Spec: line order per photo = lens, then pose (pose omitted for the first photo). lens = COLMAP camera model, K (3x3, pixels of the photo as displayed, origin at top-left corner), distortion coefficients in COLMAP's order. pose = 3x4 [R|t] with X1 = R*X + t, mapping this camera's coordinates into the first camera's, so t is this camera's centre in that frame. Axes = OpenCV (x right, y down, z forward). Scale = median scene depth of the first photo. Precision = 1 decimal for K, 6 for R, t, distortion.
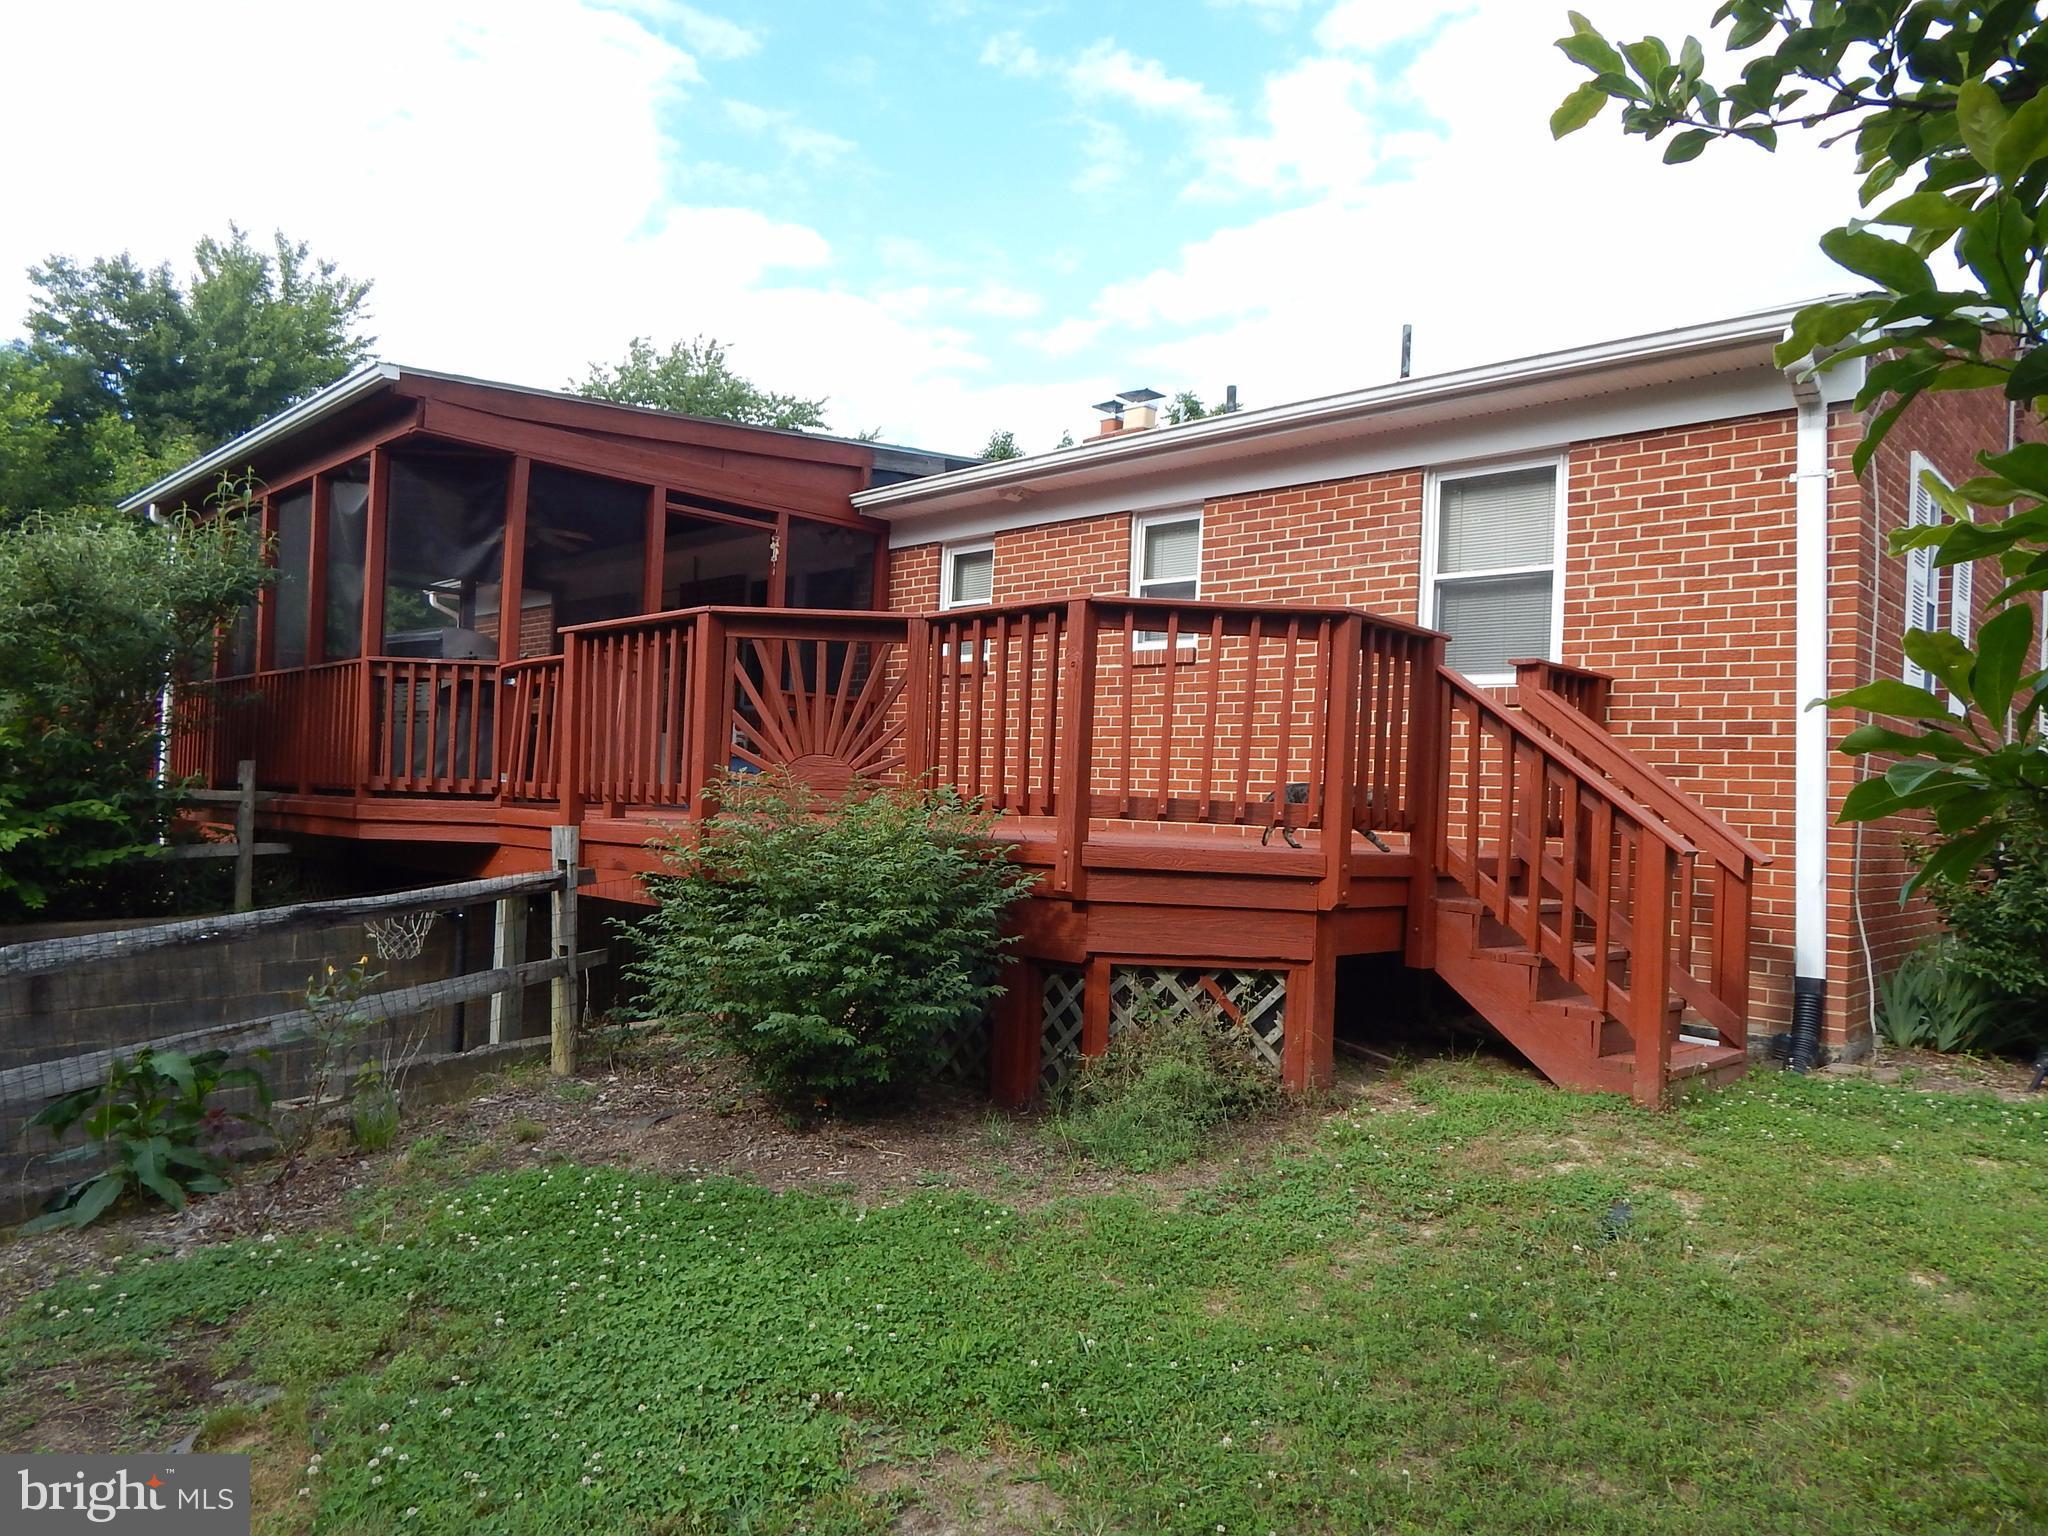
lens RADIAL K [[1350.0, 0, 1040.1], [0, 1350.0, 762.9], [0, 0, 1]] dist [-0.000704, 0.001621]
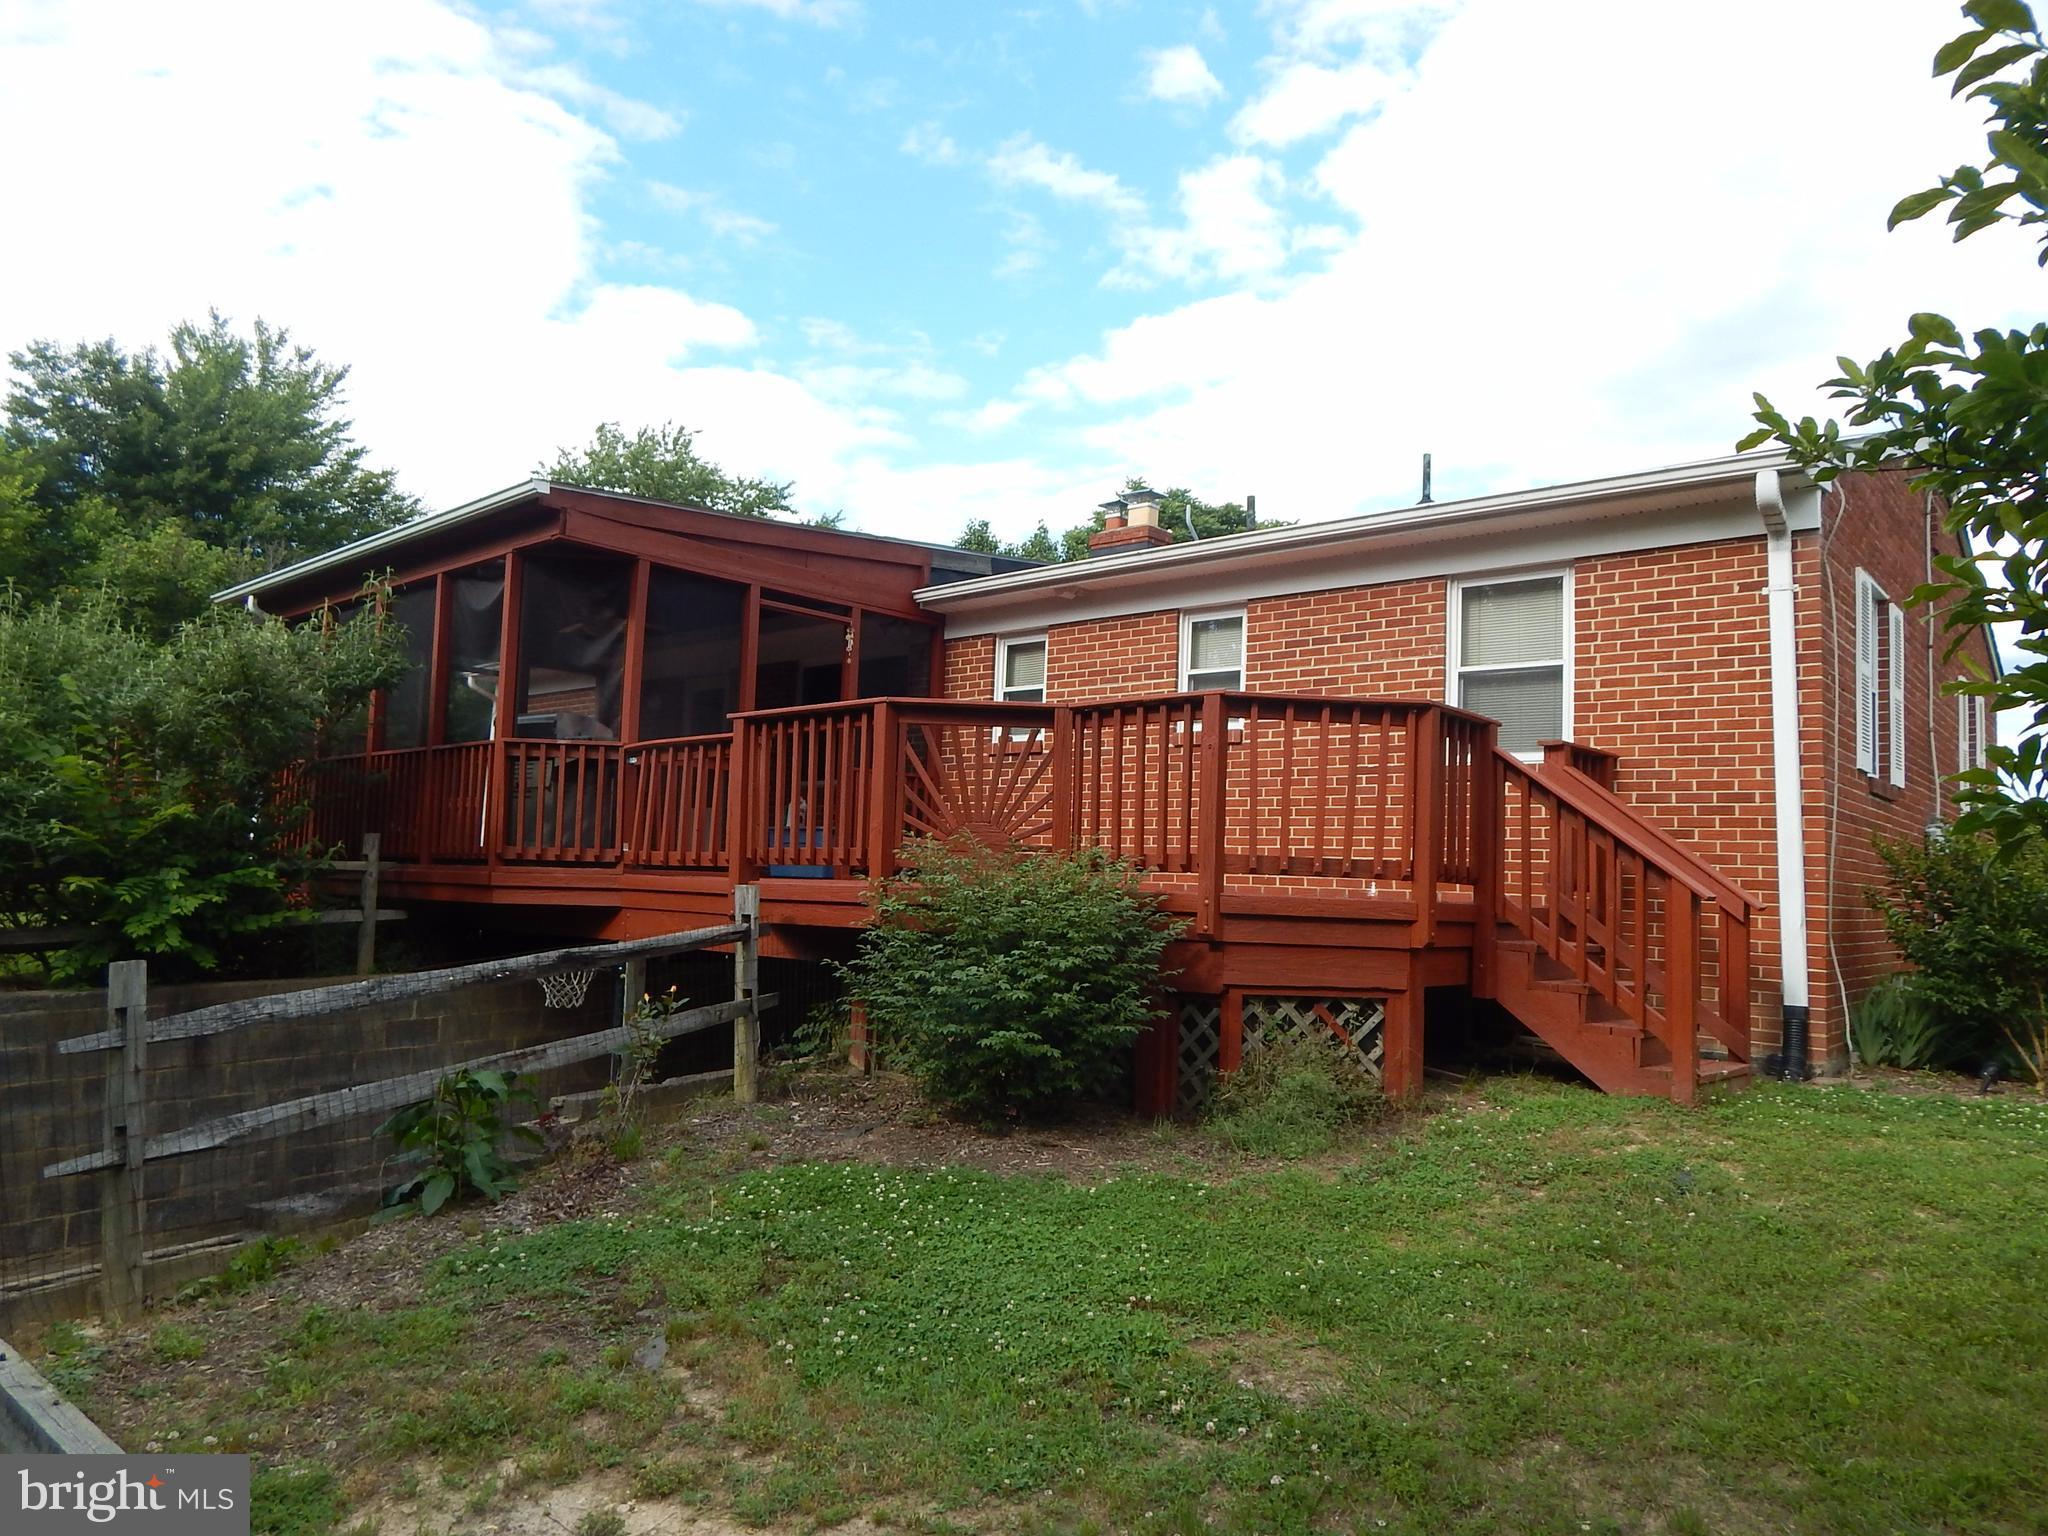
lens RADIAL K [[1373.2, 0, 1023.0], [0, 1373.2, 761.8], [0, 0, 1]] dist [-0.004372, 0.002610]
pose [[0.998712, -0.001557, 0.050711, -0.133875], [0.004477, 0.998335, -0.057516, 0.007463], [-0.050537, 0.057669, 0.997056, -0.145377]]
